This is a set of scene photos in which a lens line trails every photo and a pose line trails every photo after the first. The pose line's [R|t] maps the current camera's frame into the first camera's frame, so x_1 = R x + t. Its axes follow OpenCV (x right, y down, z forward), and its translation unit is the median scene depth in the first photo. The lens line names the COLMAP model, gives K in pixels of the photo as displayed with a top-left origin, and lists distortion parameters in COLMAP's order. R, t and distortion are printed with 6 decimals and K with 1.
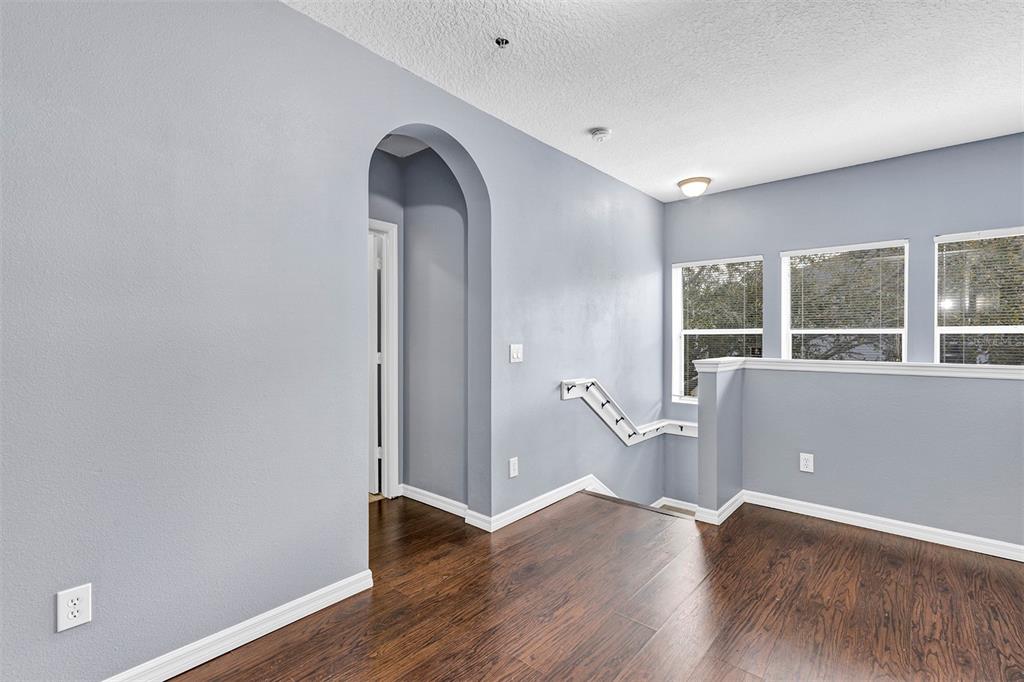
lens RADIAL K [[461.0, 0, 506.1], [0, 461.0, 344.3], [0, 0, 1]] dist [0.005471, 0.000346]
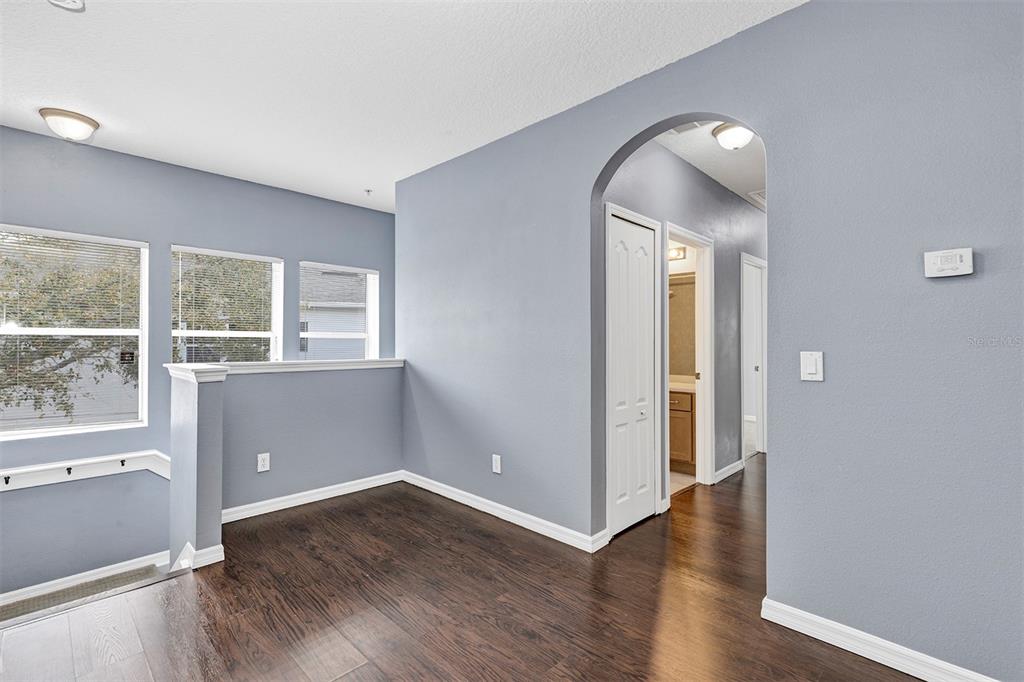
lens RADIAL K [[461.0, 0, 505.2], [0, 461.0, 337.7], [0, 0, 1]] dist [0.005471, 0.000346]
pose [[0.062294, 0.012084, 0.997985, -0.422088], [0.005583, 0.999907, -0.012456, -0.006006], [-0.998042, 0.006348, 0.062221, 0.488629]]
